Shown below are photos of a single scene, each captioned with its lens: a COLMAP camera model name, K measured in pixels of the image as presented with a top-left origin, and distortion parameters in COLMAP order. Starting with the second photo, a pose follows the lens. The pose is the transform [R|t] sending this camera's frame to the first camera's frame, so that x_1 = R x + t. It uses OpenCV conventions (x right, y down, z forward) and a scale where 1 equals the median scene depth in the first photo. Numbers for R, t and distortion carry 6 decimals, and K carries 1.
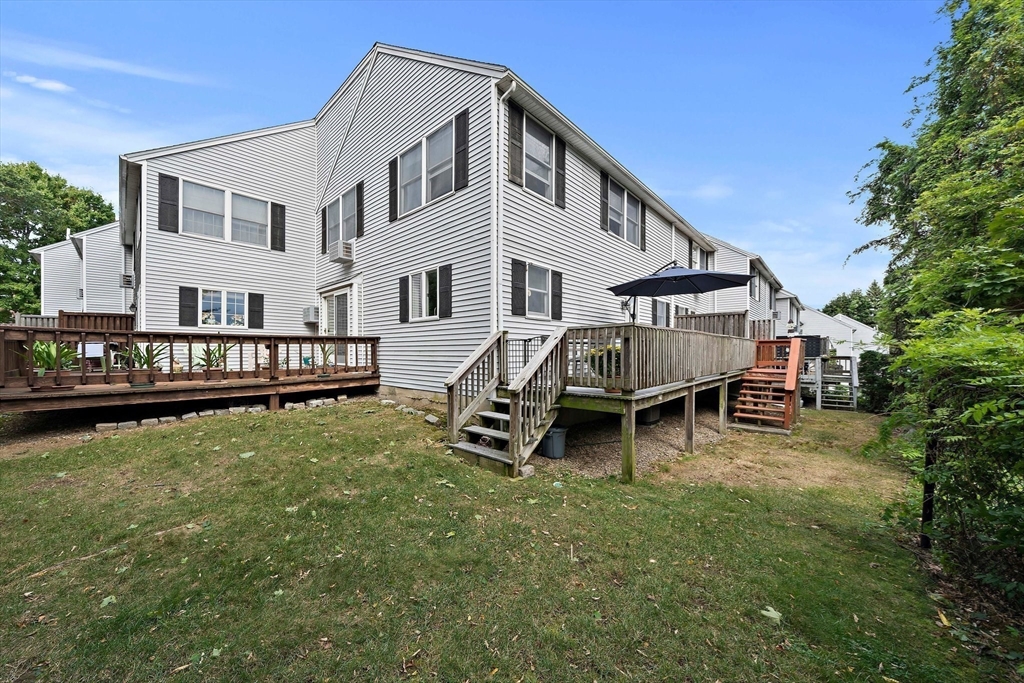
lens RADIAL K [[356.9, 0, 508.2], [0, 356.9, 341.8], [0, 0, 1]] dist [0.001236, -0.000002]
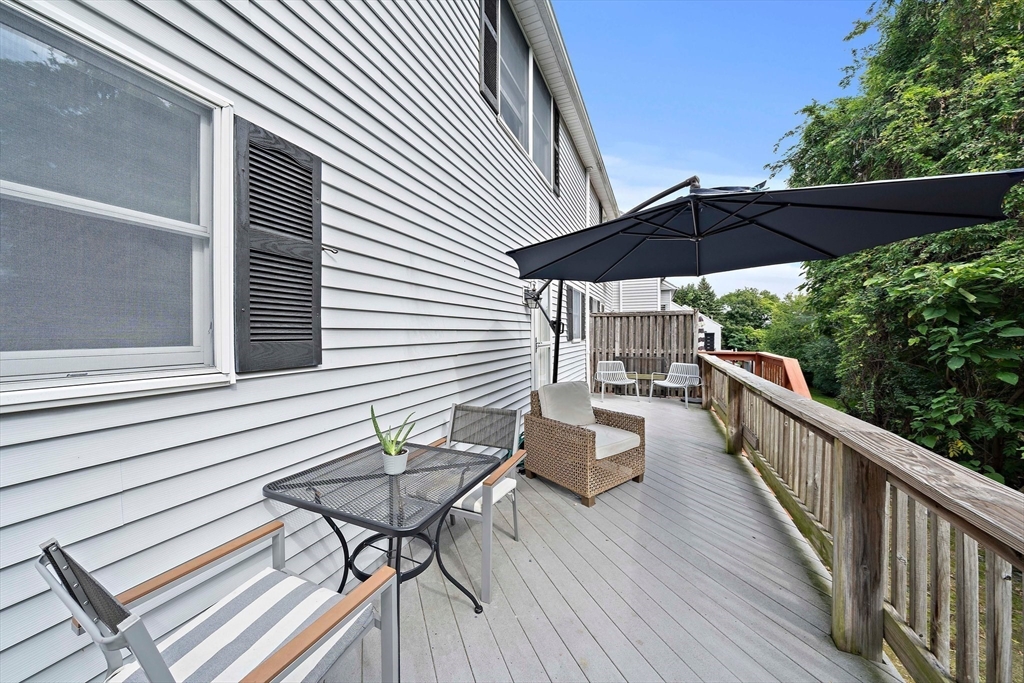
lens RADIAL K [[356.9, 0, 503.4], [0, 356.9, 335.5], [0, 0, 1]] dist [0.001236, -0.000002]
pose [[0.947900, -0.006807, 0.318496, 0.122929], [-0.002695, 0.999564, 0.029386, -0.056781], [-0.318558, -0.028714, 0.947469, 0.482362]]
